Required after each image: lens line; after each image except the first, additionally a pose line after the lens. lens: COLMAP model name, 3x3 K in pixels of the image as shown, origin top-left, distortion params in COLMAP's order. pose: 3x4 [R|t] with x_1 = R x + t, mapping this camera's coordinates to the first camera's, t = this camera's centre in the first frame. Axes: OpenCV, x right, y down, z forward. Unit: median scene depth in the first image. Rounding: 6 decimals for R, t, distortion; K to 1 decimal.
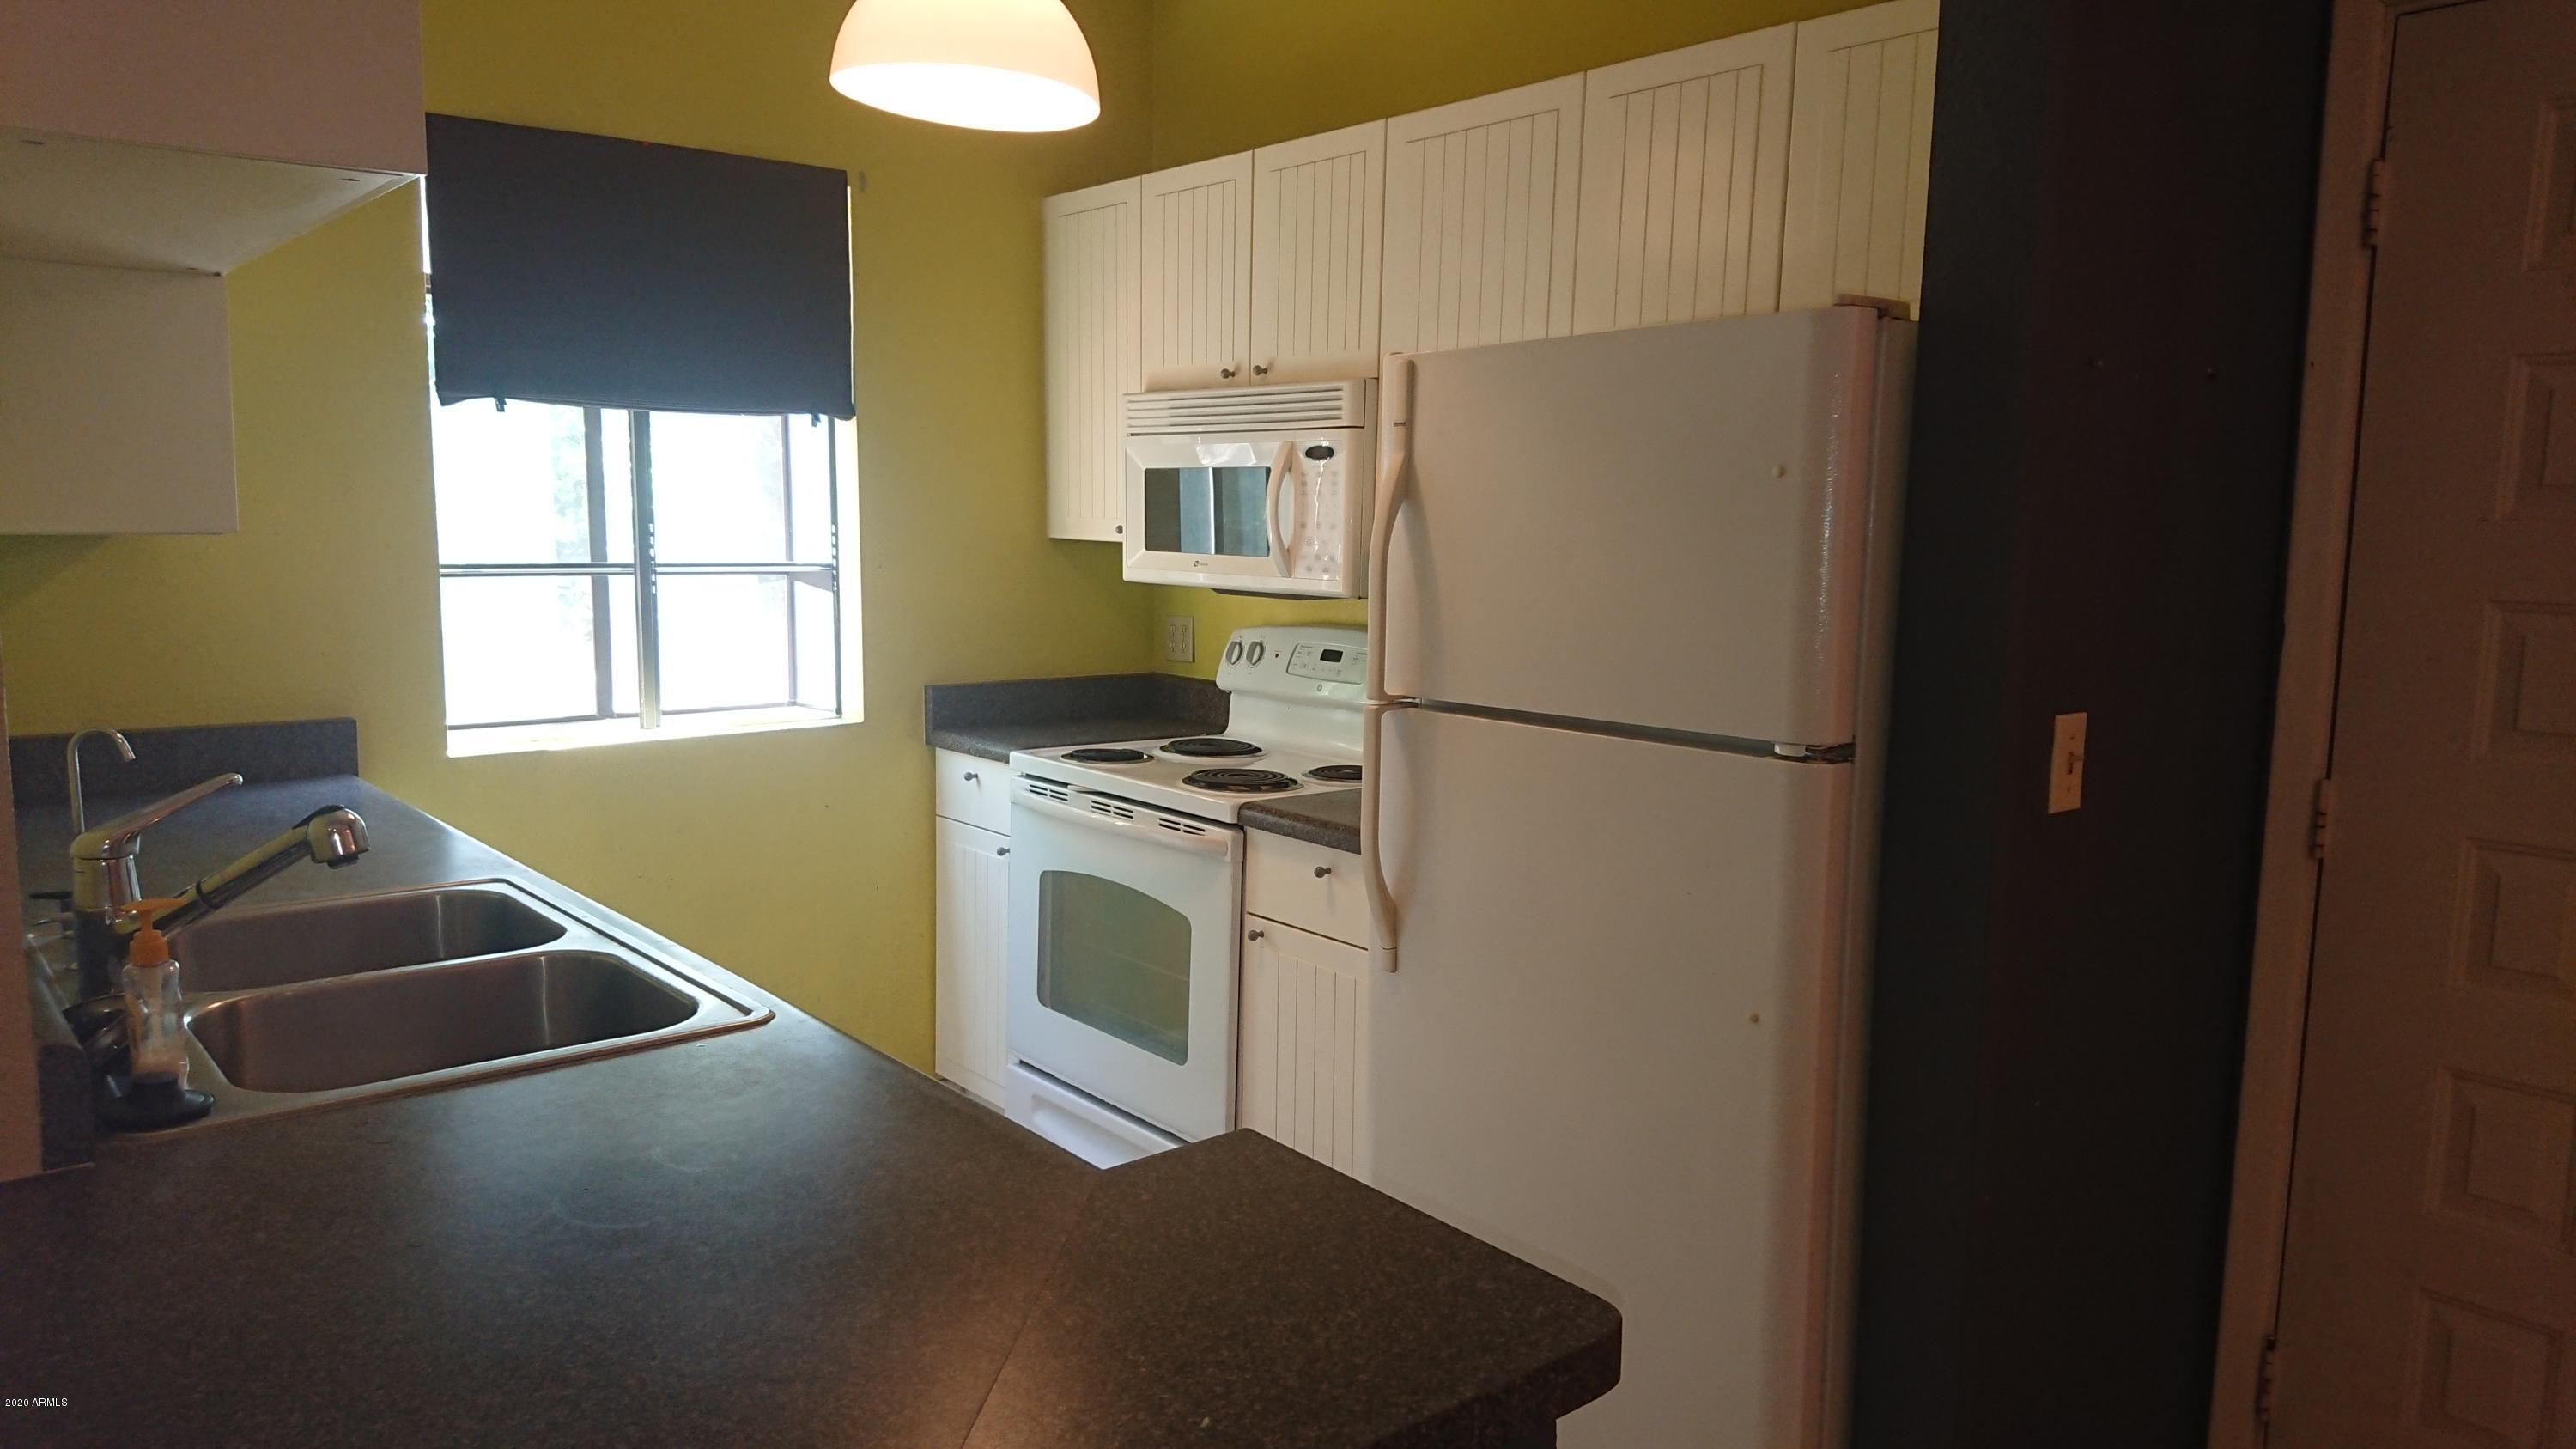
lens RADIAL K [[1709.9, 0, 1288.0], [0, 1709.9, 724.5], [0, 0, 1]] dist [0.194852, -0.289098]
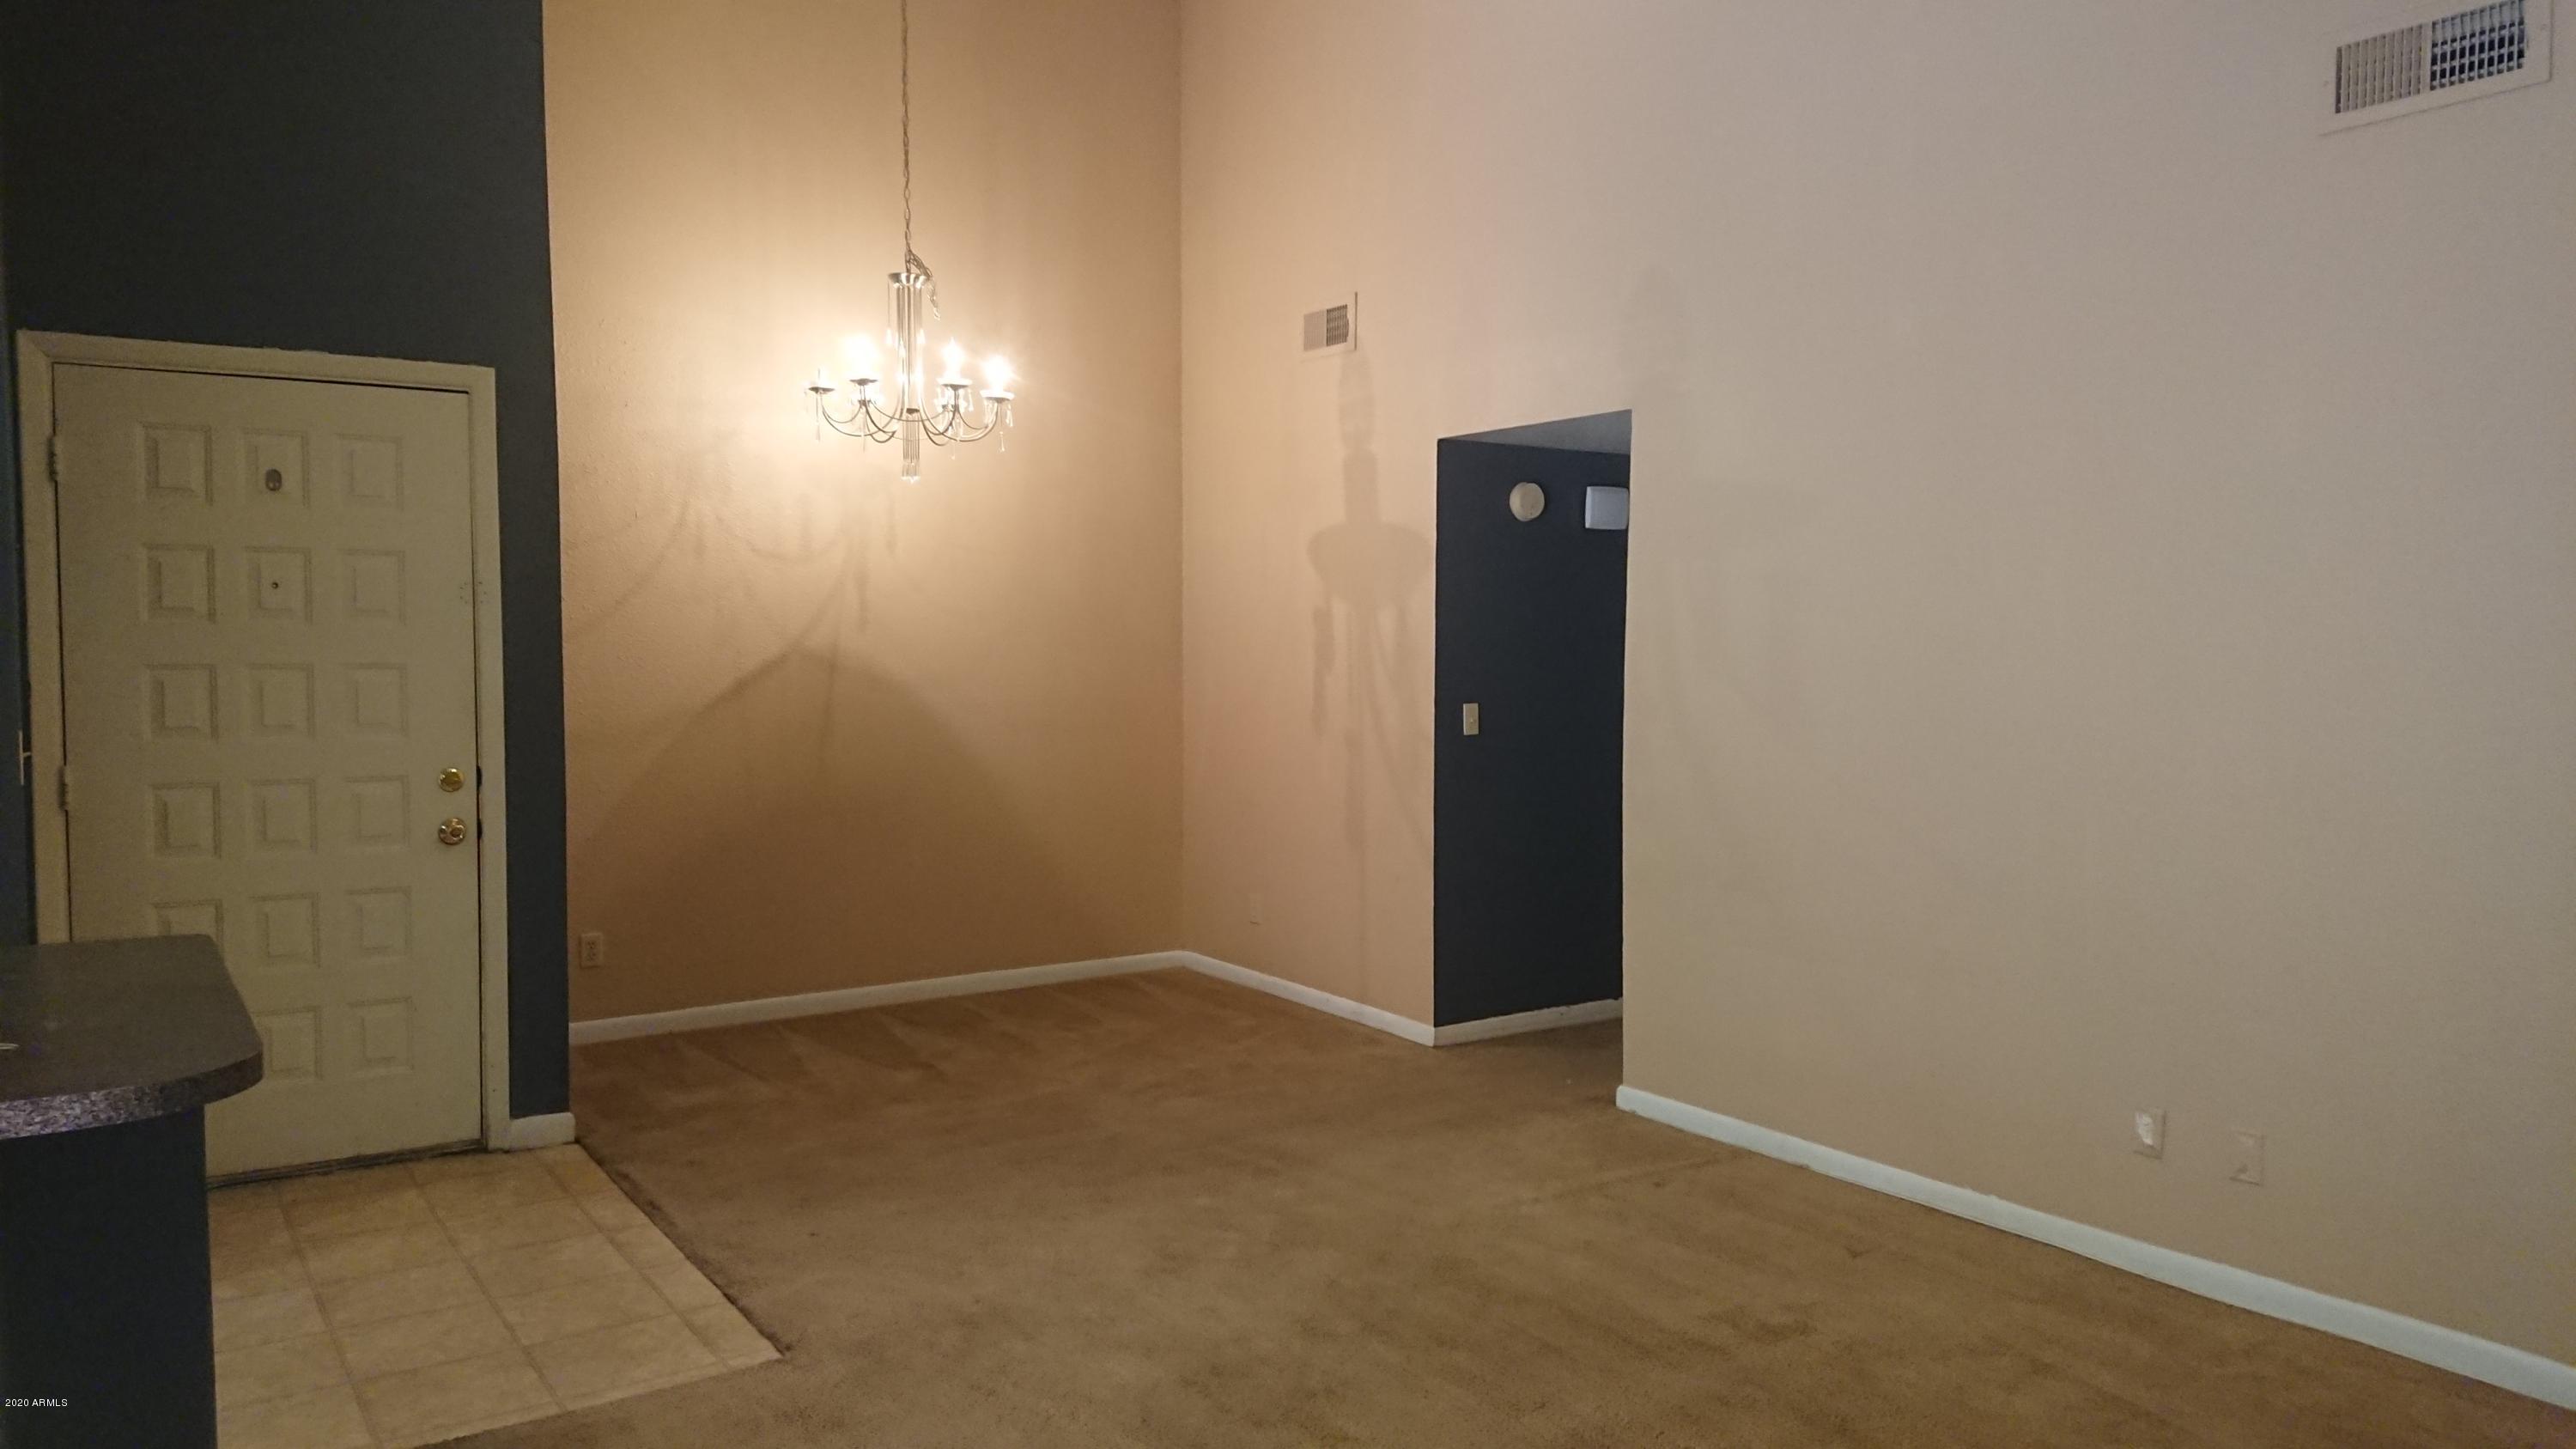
lens RADIAL K [[1709.9, 0, 1288.0], [0, 1709.9, 724.5], [0, 0, 1]] dist [0.194852, -0.289098]
pose [[0.089698, -0.067997, 0.993645, -0.825220], [0.117459, 0.991427, 0.057242, 0.024291], [-0.989019, 0.111578, 0.096916, -0.328171]]
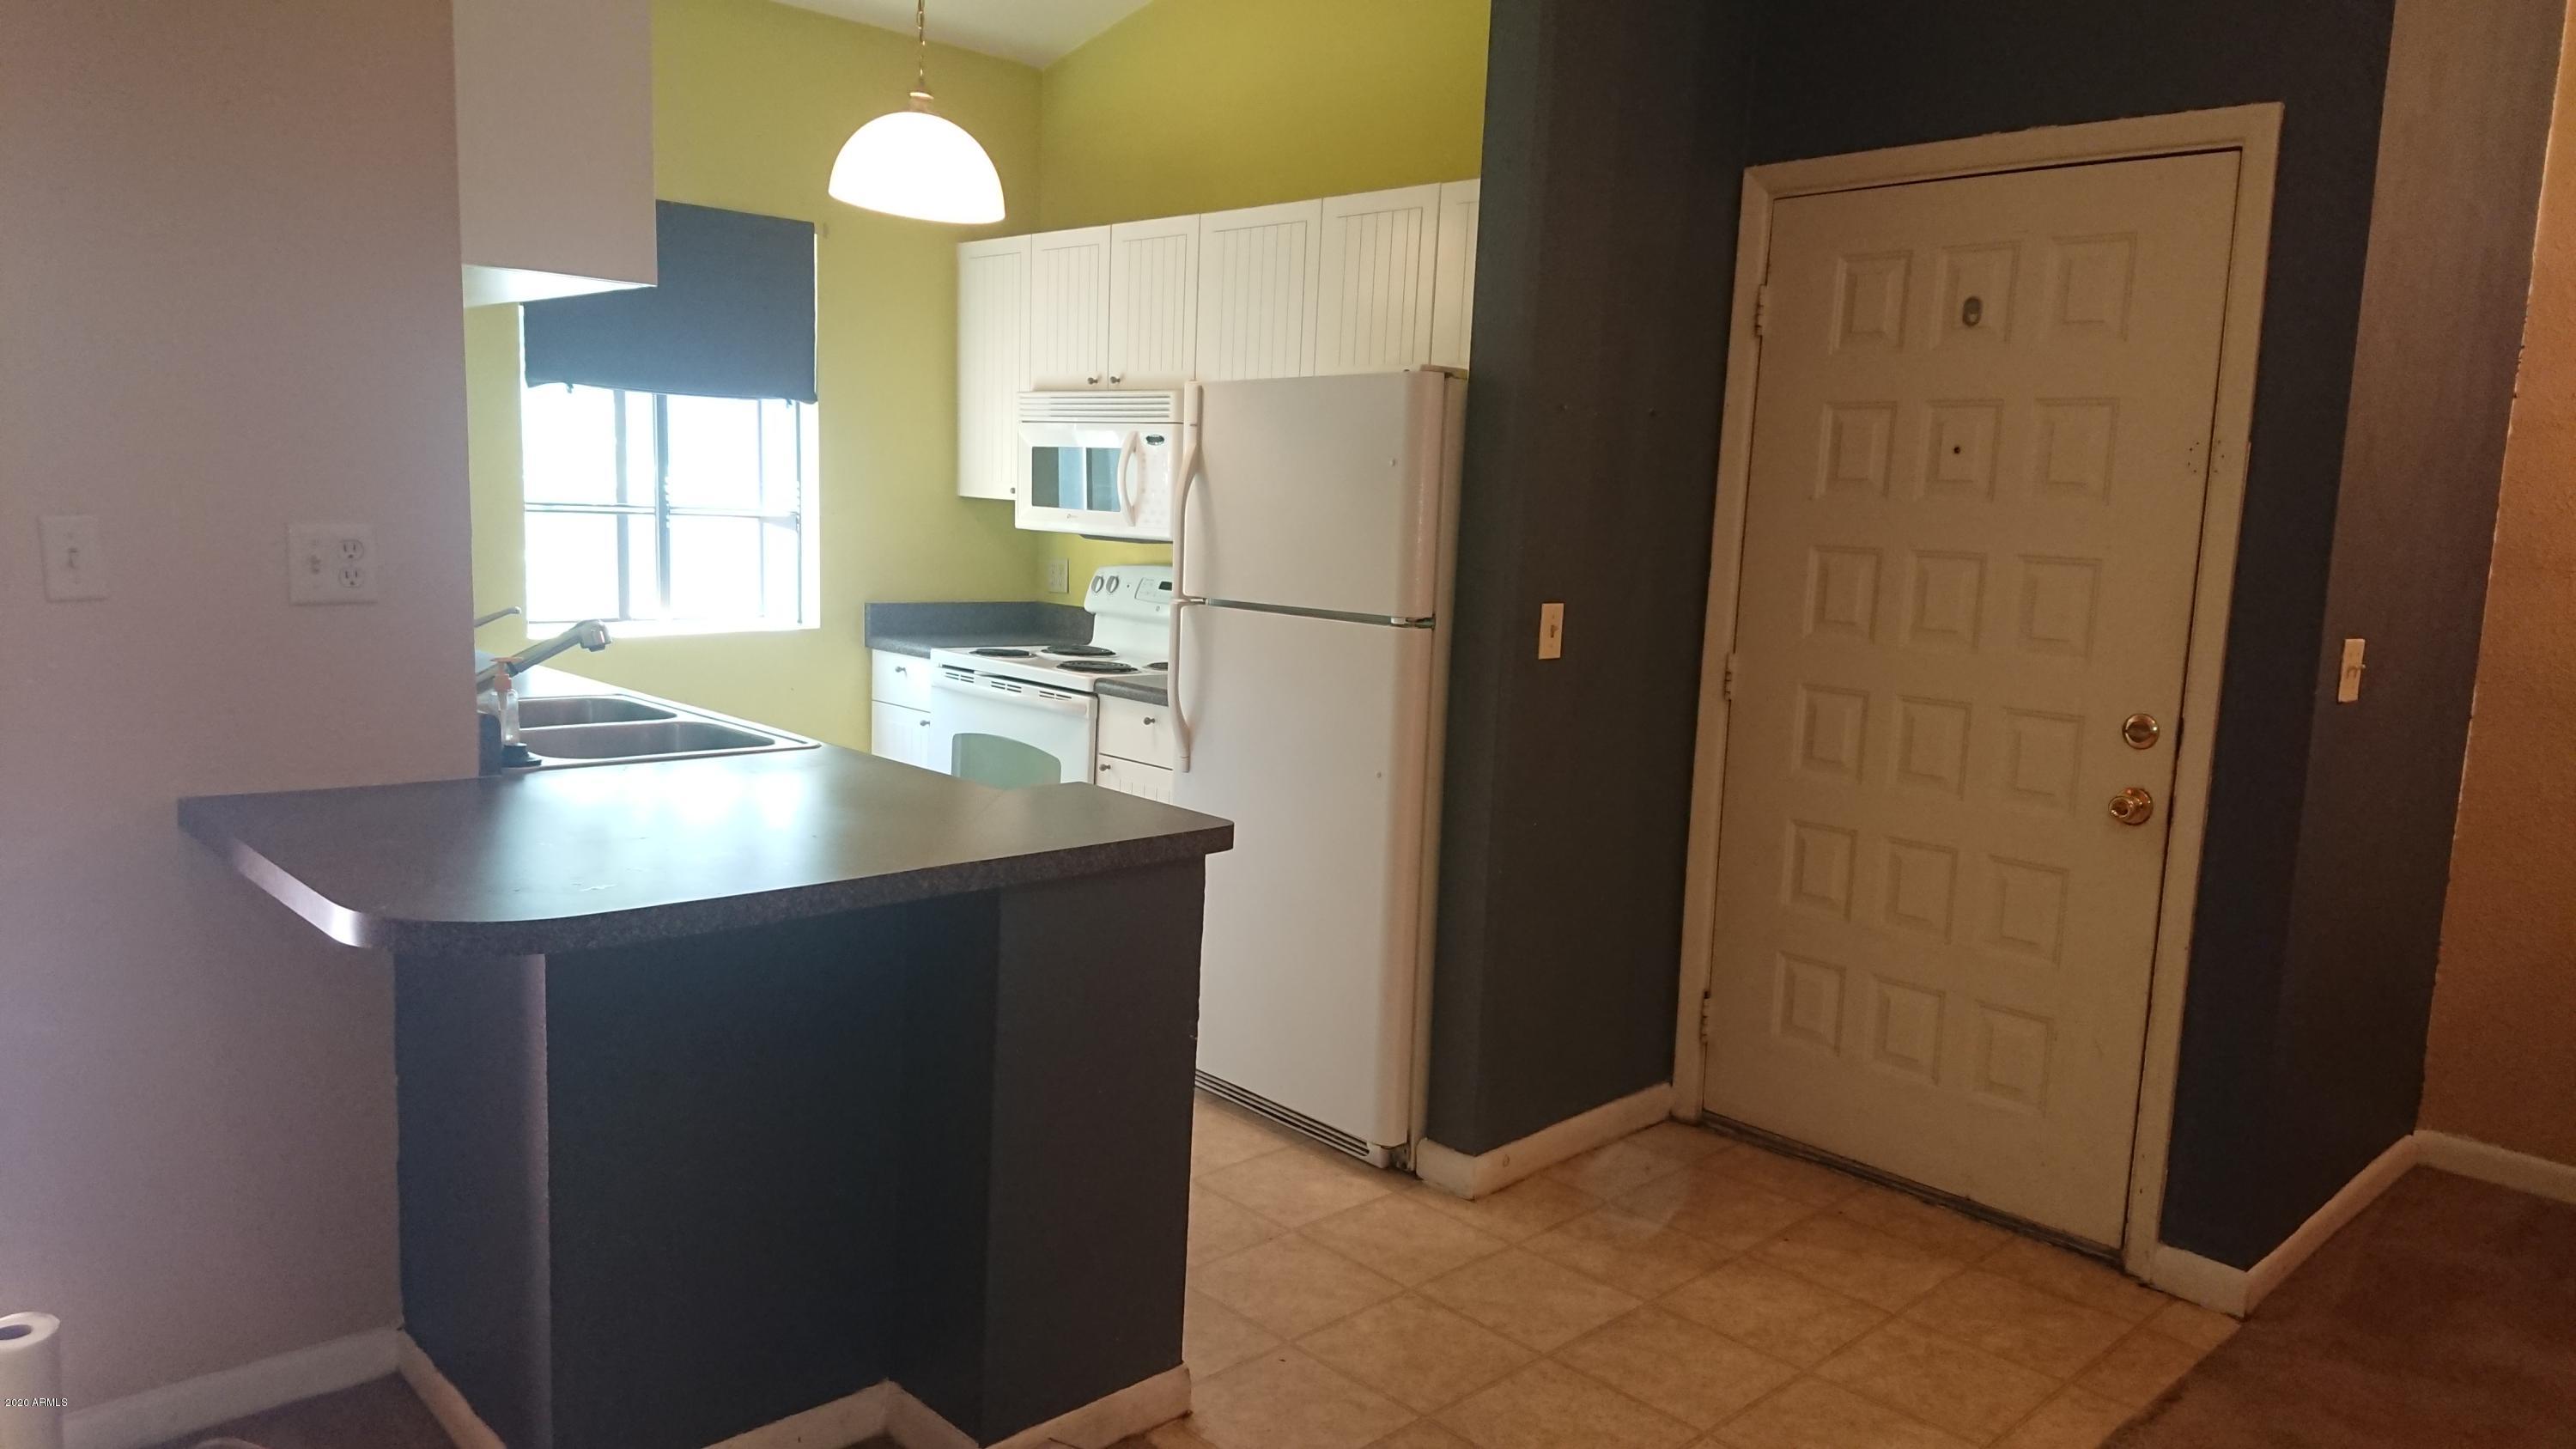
lens RADIAL K [[1709.9, 0, 1288.0], [0, 1709.9, 724.5], [0, 0, 1]] dist [0.194852, -0.289098]
pose [[0.997715, 0.014990, 0.065887, 0.039958], [-0.015785, 0.999809, 0.011555, 0.065192], [-0.065701, -0.012569, 0.997760, -0.470590]]
